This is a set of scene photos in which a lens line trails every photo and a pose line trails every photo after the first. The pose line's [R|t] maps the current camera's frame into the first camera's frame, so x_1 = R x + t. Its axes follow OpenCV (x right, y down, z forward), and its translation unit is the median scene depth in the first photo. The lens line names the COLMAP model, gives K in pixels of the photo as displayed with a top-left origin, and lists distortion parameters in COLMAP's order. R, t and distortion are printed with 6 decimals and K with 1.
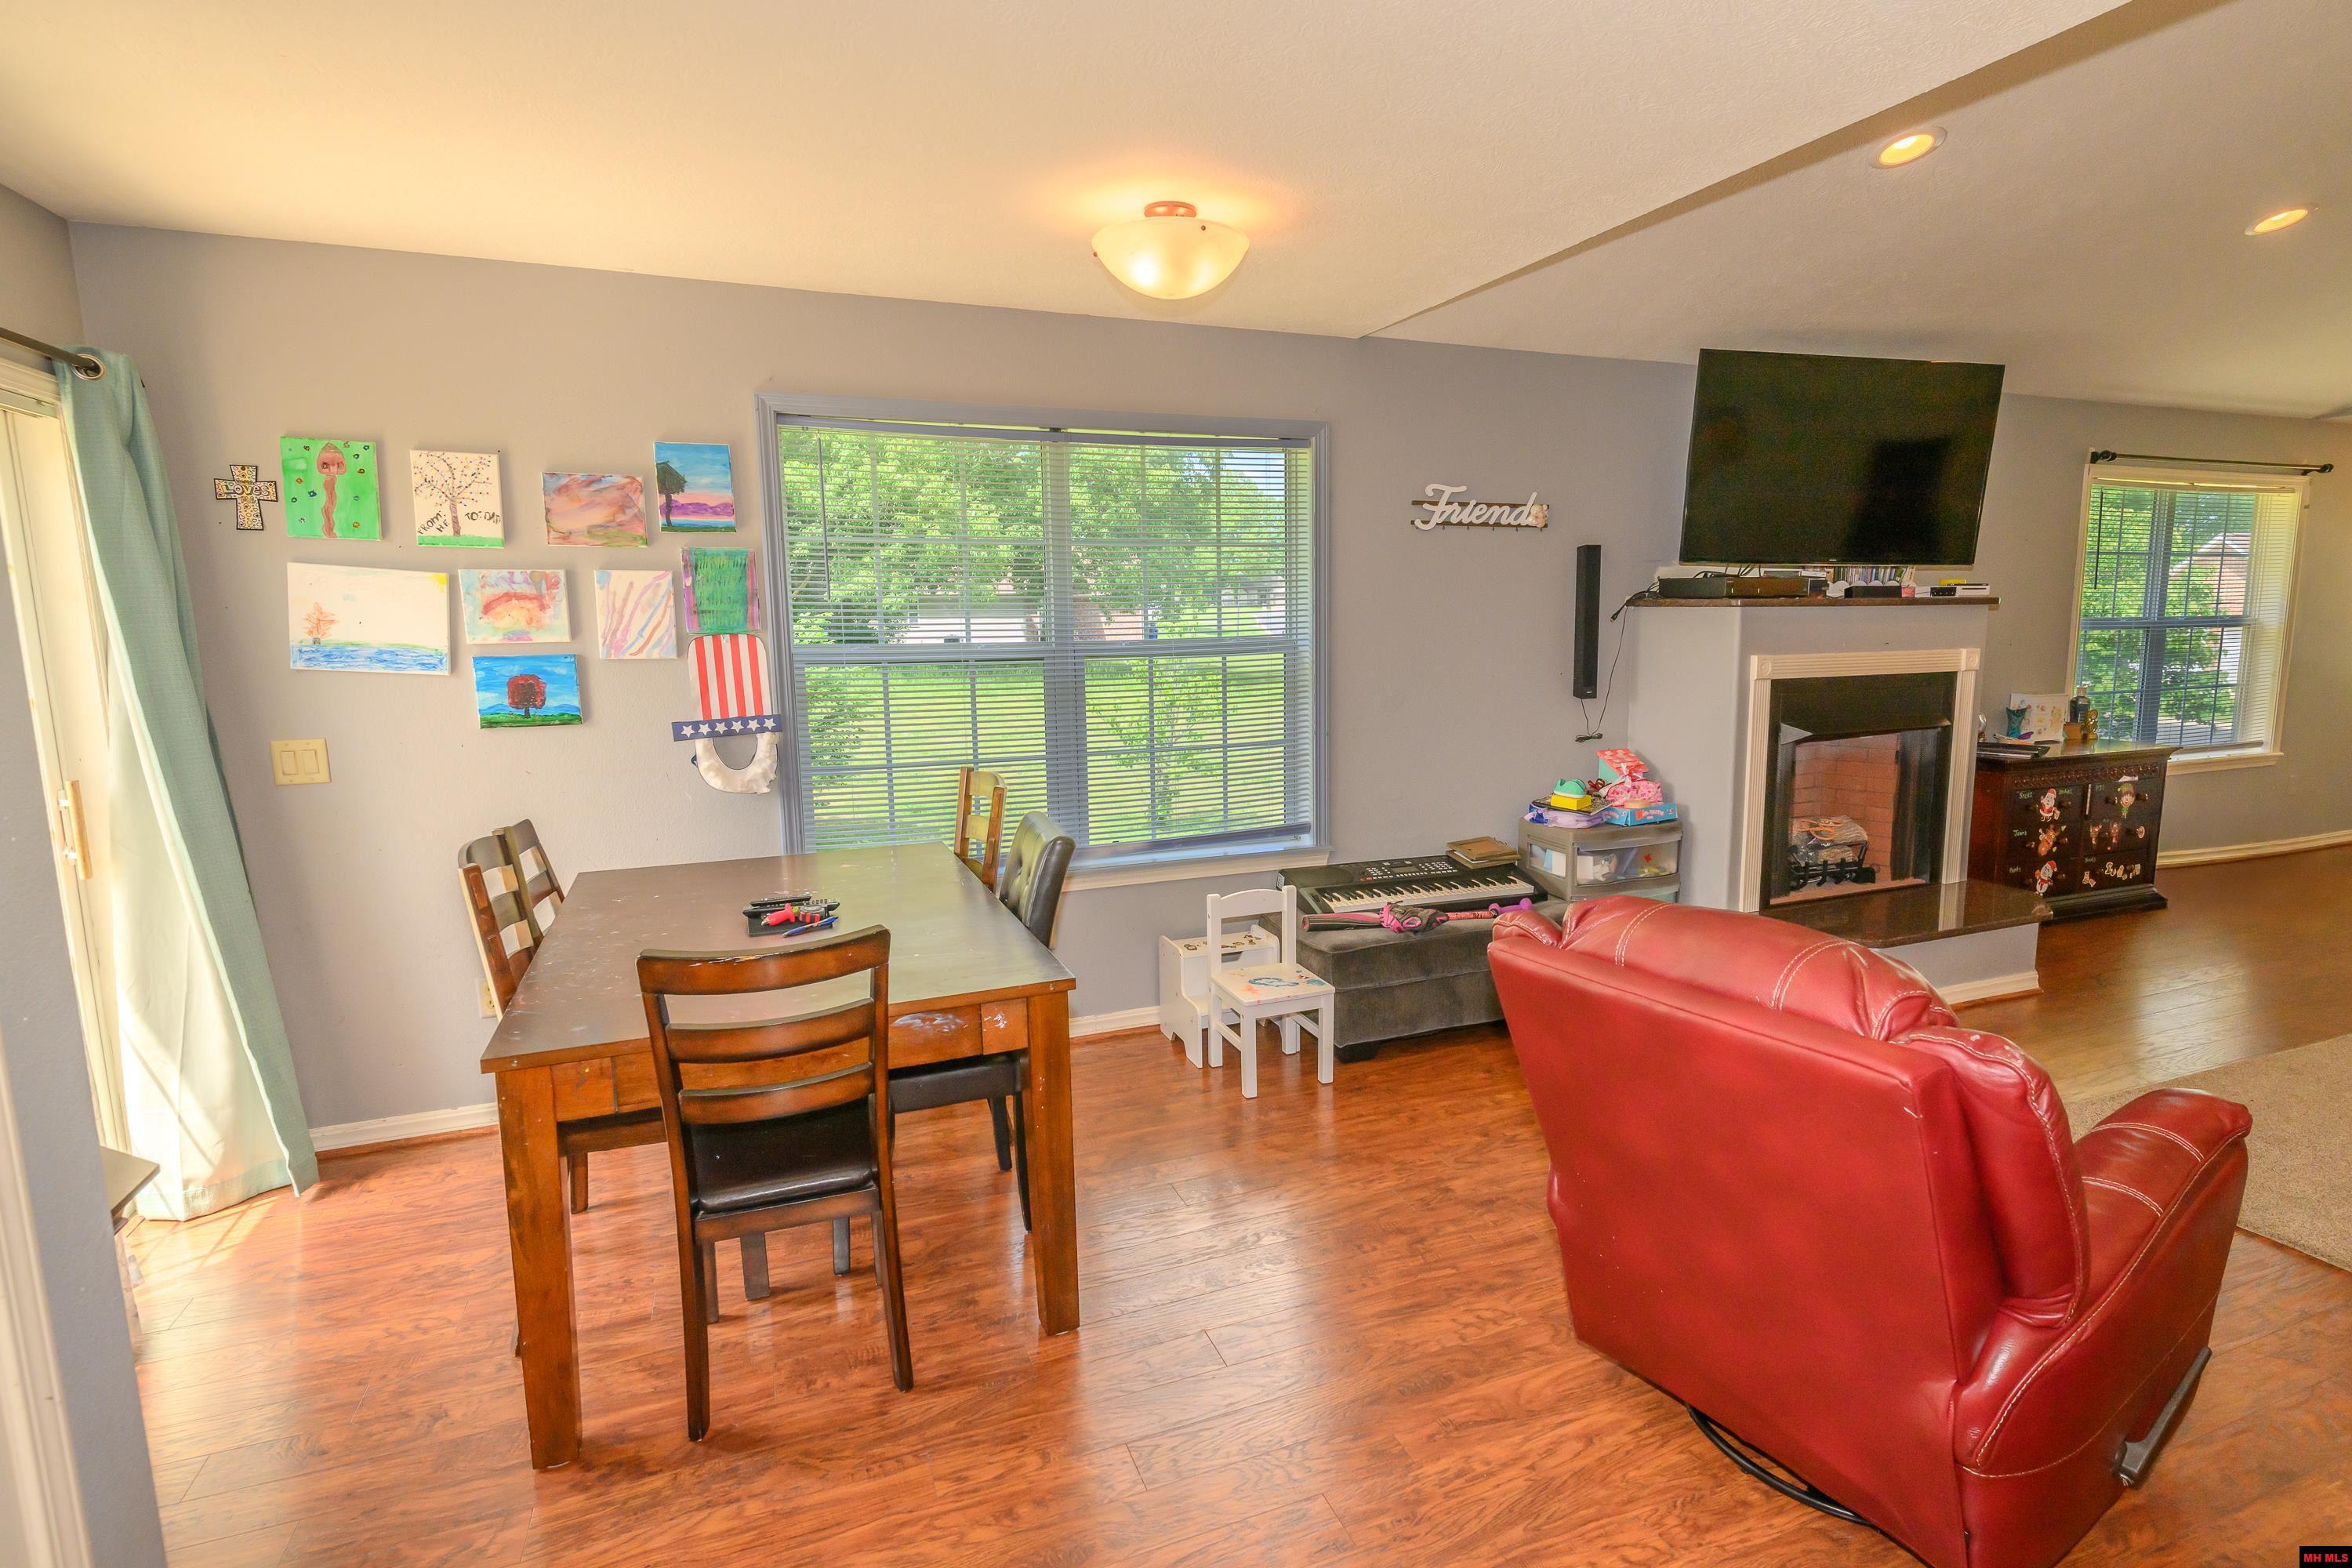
lens RADIAL K [[1165.3, 0, 1218.1], [0, 1165.3, 777.4], [0, 0, 1]] dist [-0.004049, 0.000869]
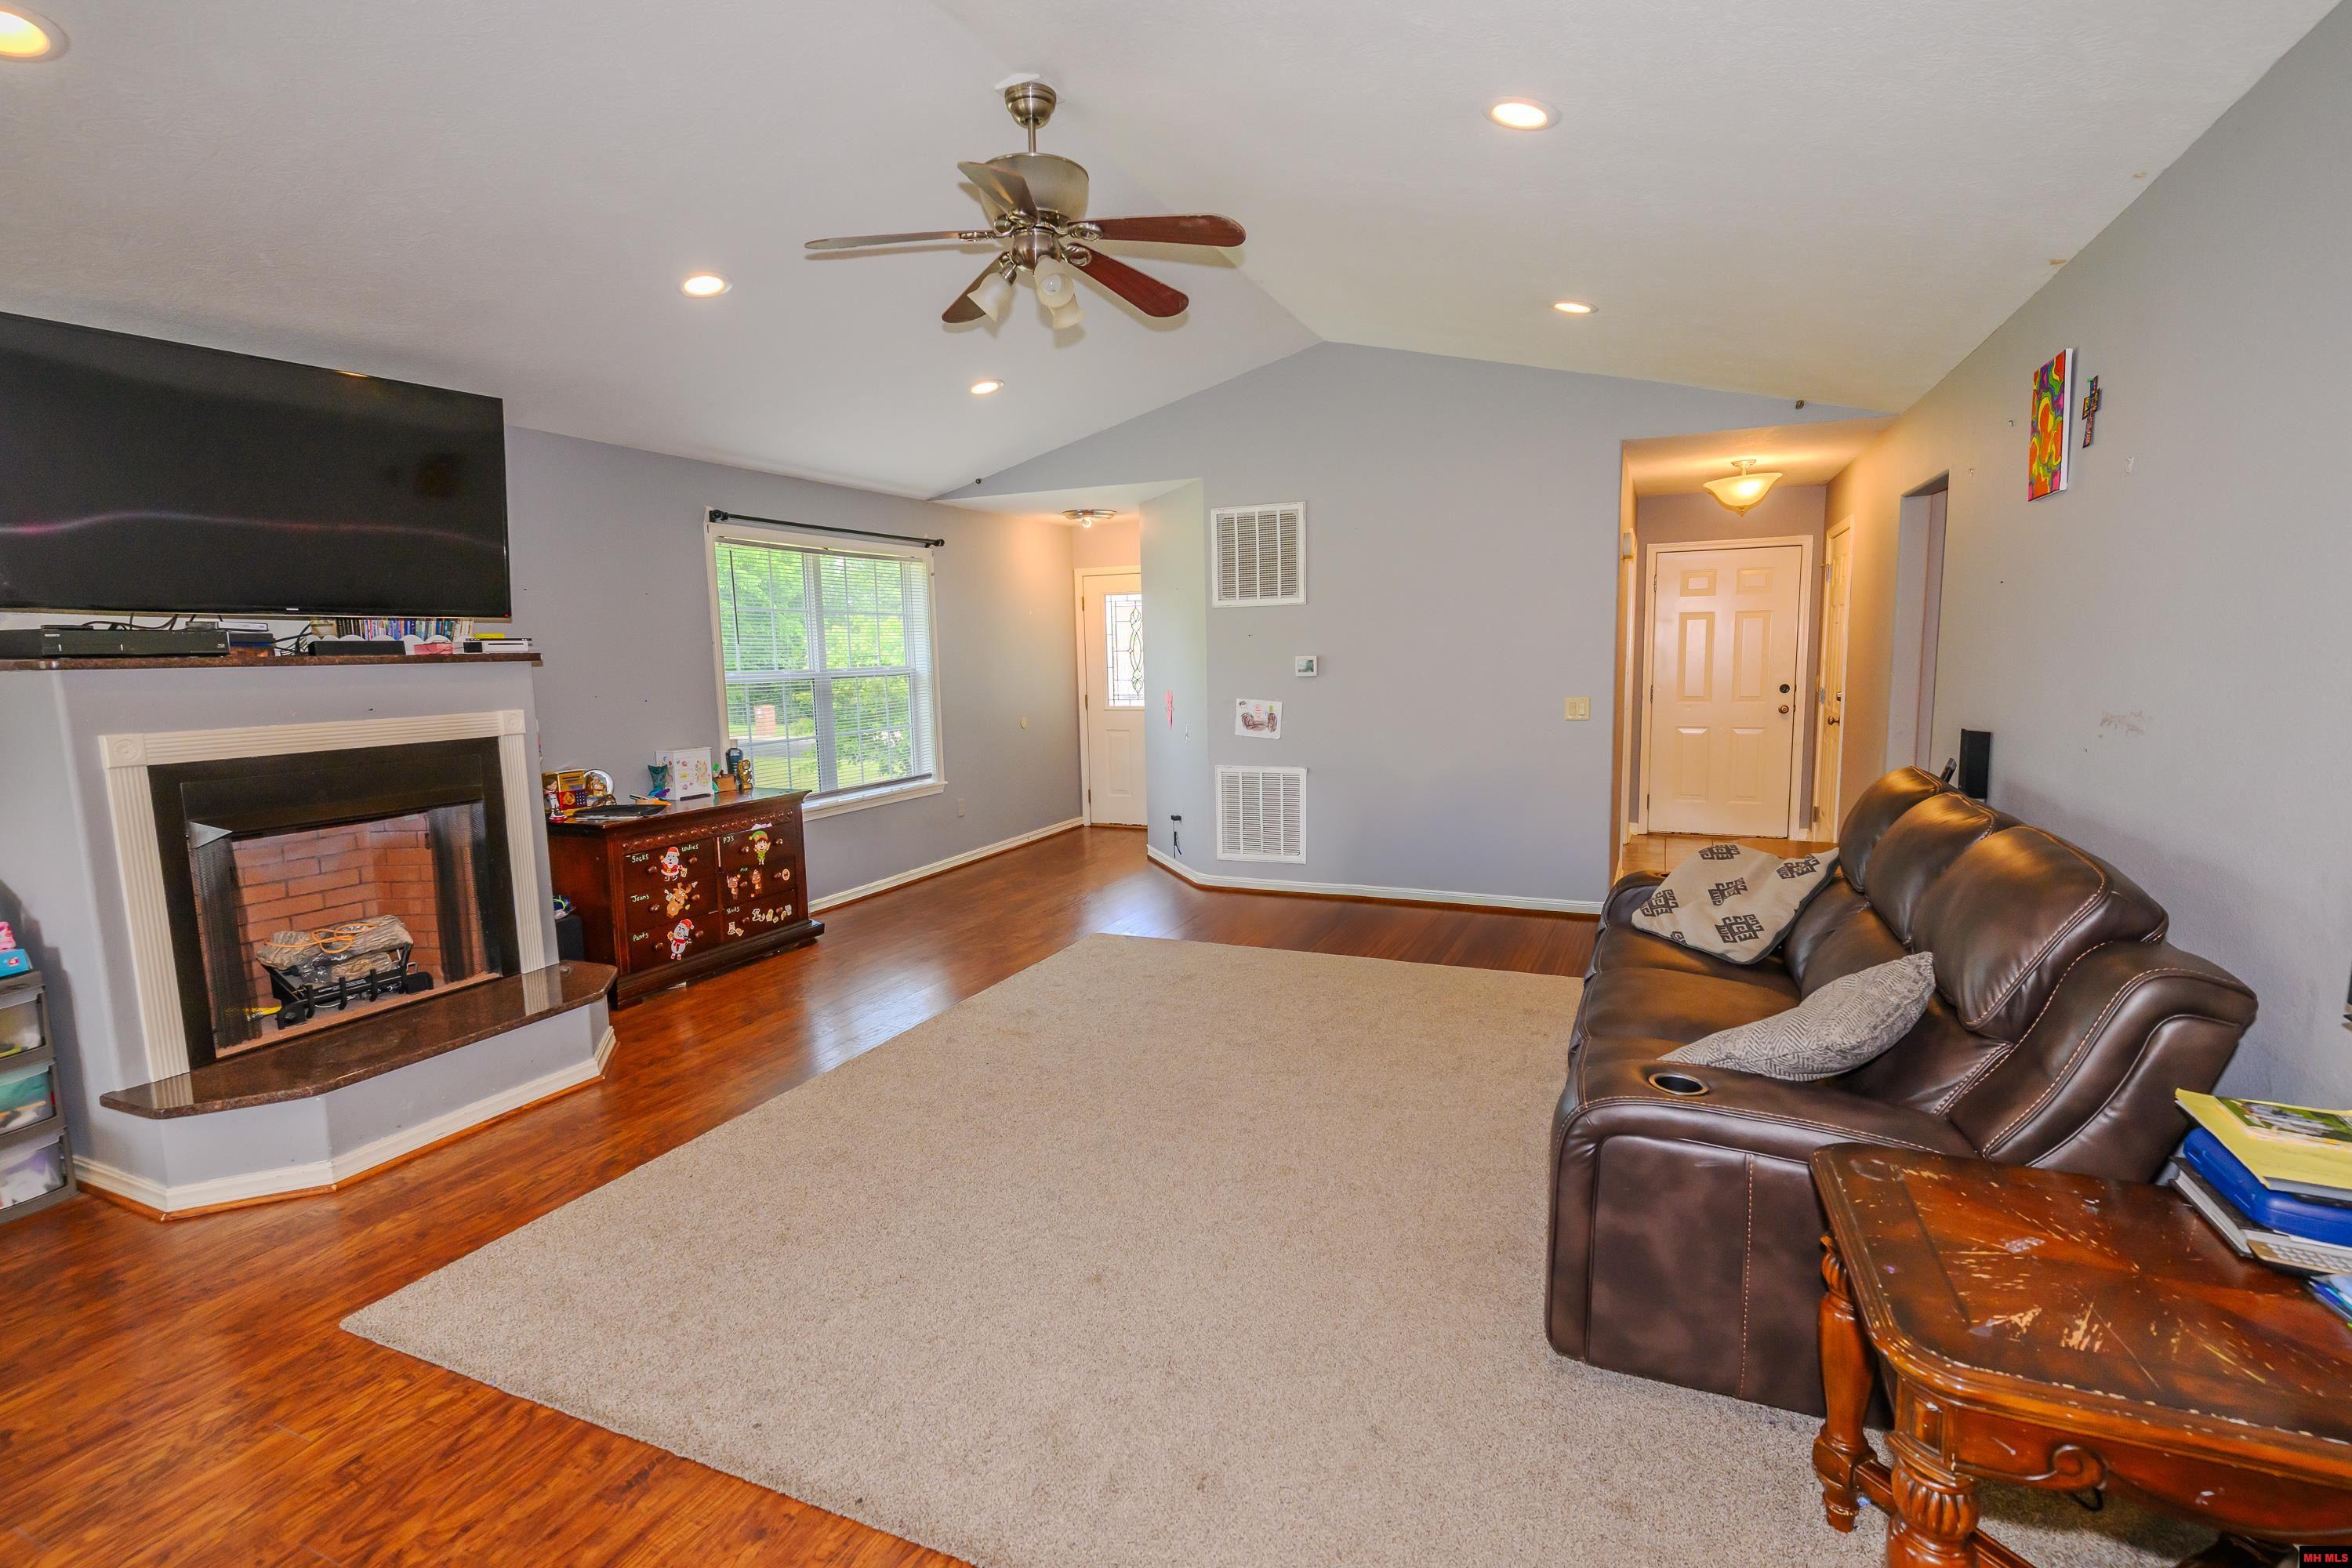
lens RADIAL K [[1115.3, 0, 1174.9], [0, 1115.3, 795.5], [0, 0, 1]] dist [-0.002211, 0.002190]
pose [[0.718435, -0.093186, 0.689324, 0.406733], [0.108868, 0.993837, 0.020885, -0.007655], [-0.687021, 0.060041, 0.724152, 0.028906]]
